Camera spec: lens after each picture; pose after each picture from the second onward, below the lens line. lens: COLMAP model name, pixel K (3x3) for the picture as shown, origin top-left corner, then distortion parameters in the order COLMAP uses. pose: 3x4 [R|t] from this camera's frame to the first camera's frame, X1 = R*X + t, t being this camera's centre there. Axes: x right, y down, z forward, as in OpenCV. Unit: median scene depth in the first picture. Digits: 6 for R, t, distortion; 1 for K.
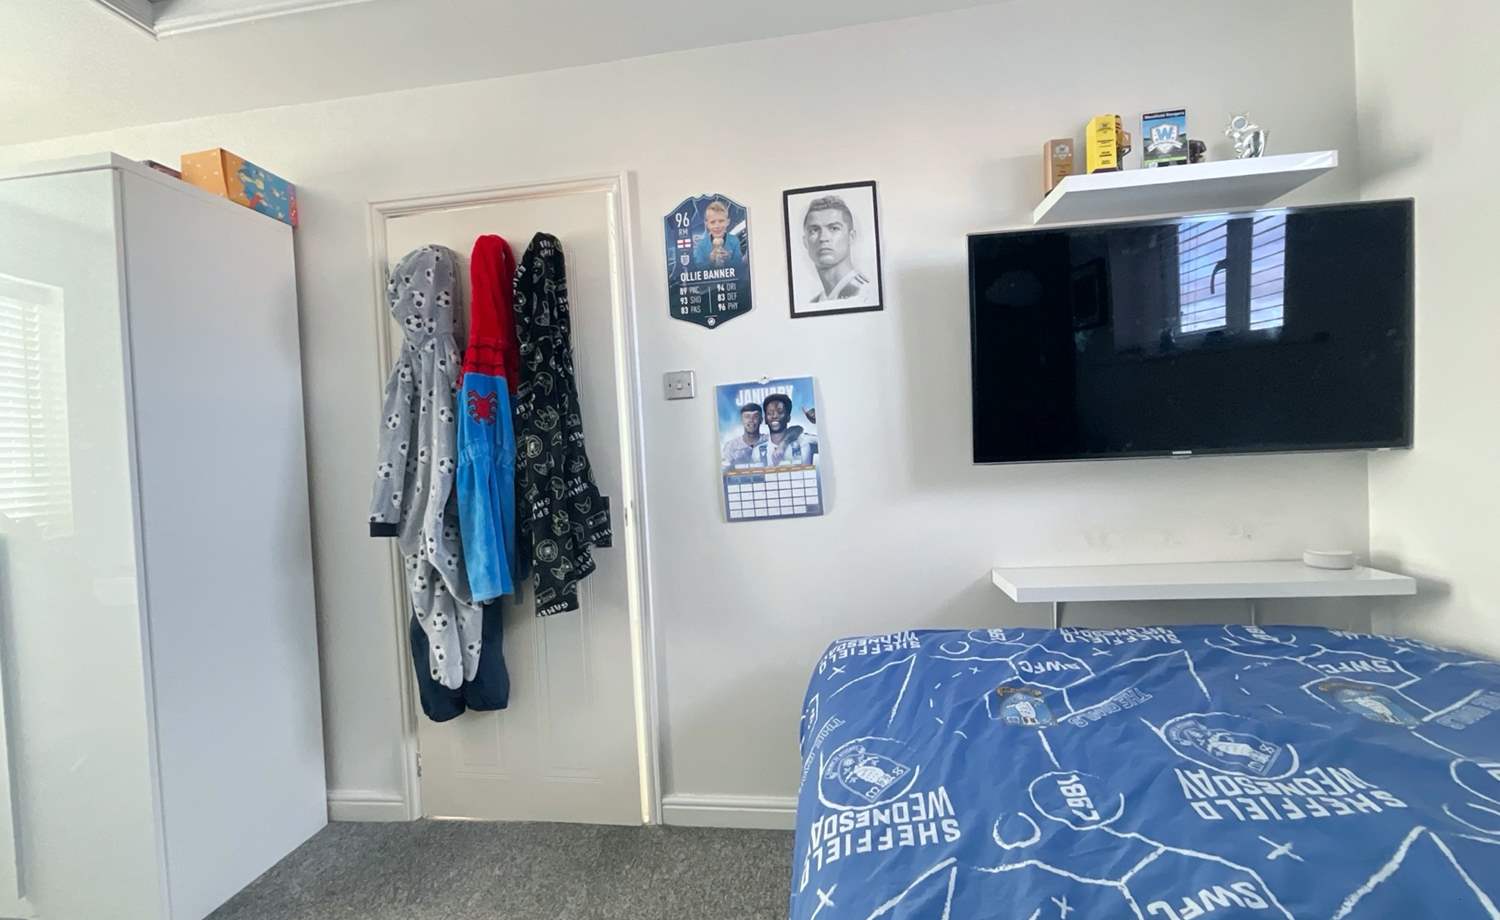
lens RADIAL K [[597.2, 0, 746.1], [0, 597.2, 455.3], [0, 0, 1]] dist [-0.011672, 0.000627]
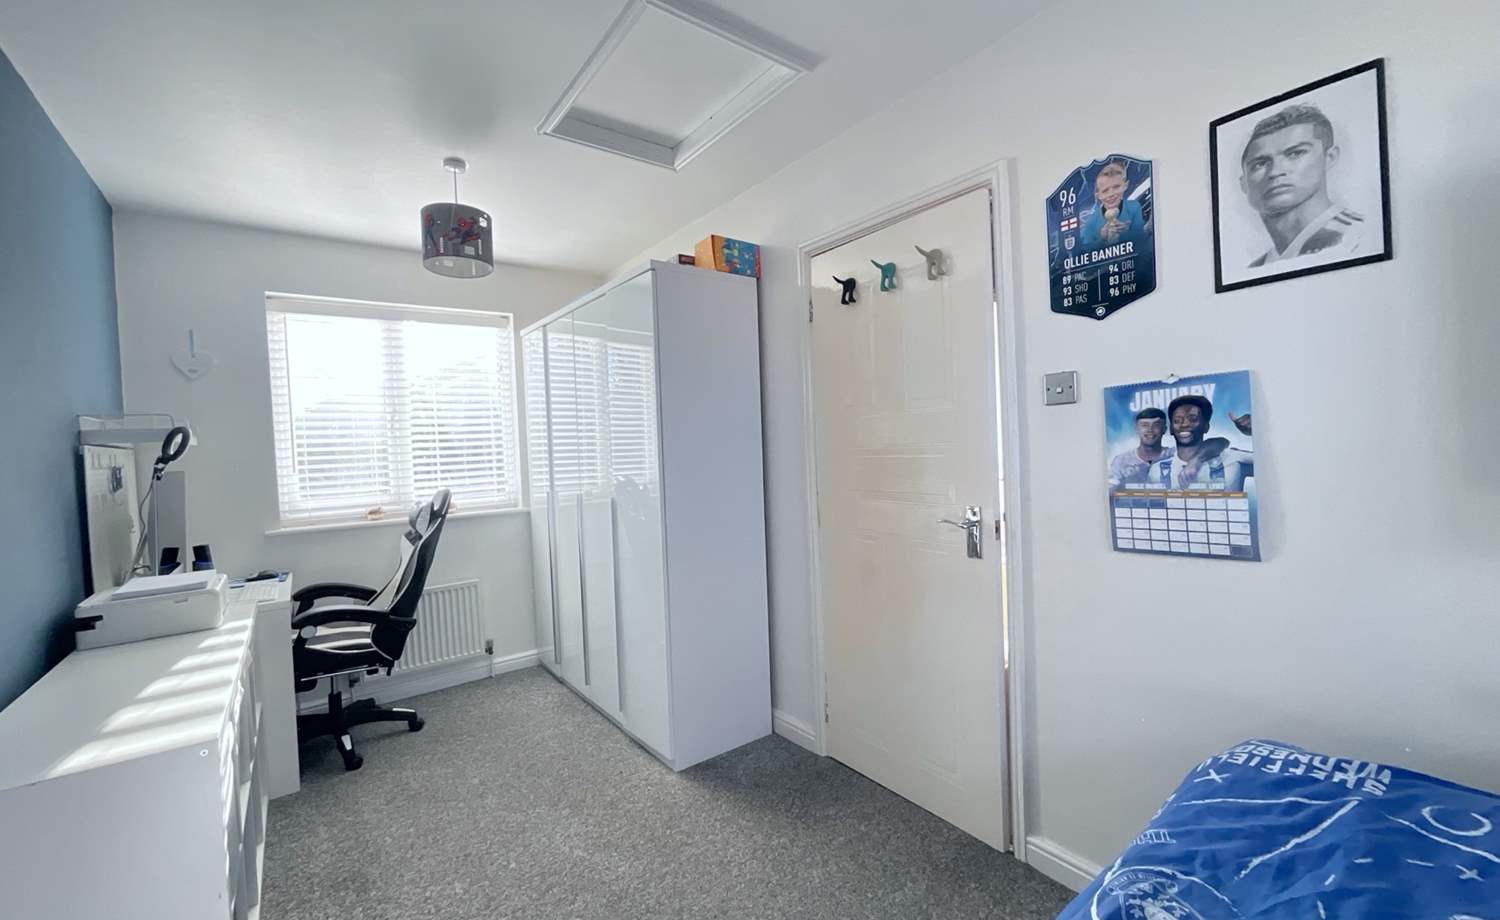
lens RADIAL K [[597.2, 0, 746.1], [0, 597.2, 455.3], [0, 0, 1]] dist [-0.011672, 0.000627]
pose [[0.697138, 0.034777, -0.716093, 0.202357], [-0.010076, 0.999199, 0.038716, -0.049690], [0.716866, -0.019775, 0.696930, 0.057102]]
